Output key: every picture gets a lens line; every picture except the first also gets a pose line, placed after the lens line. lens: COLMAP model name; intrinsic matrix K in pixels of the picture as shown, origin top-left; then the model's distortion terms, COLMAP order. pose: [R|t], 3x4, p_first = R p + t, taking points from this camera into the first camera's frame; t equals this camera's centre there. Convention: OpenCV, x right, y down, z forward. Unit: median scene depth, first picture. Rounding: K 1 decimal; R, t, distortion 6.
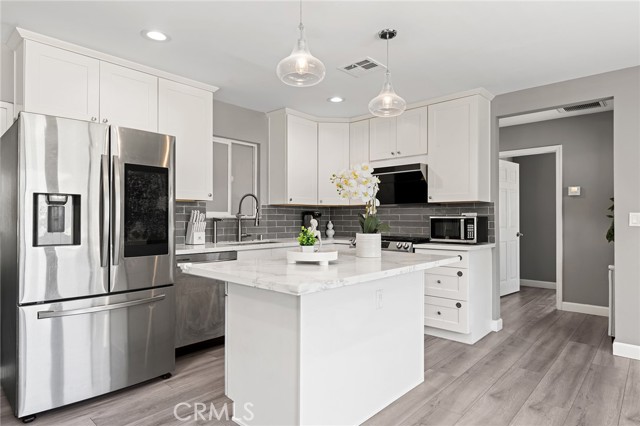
lens RADIAL K [[370.9, 0, 314.8], [0, 370.9, 214.6], [0, 0, 1]] dist [0.014385, -0.009769]
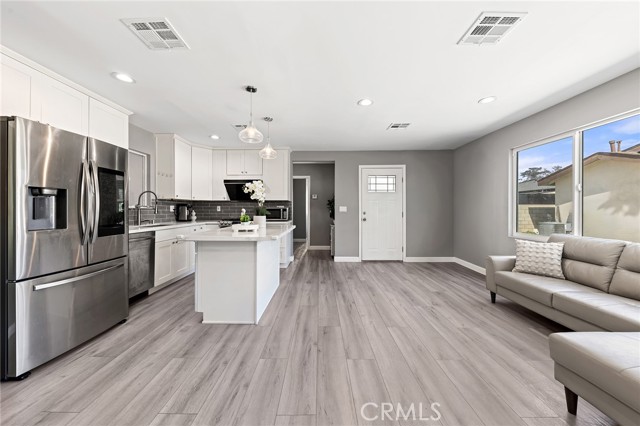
lens RADIAL K [[237.9, 0, 322.1], [0, 237.9, 207.3], [0, 0, 1]] dist [0.015241, -0.000176]
pose [[0.730823, 0.006345, 0.682538, -0.368787], [-0.009763, 0.999952, 0.001157, -0.001664], [-0.682497, -0.007509, 0.730849, -0.132213]]
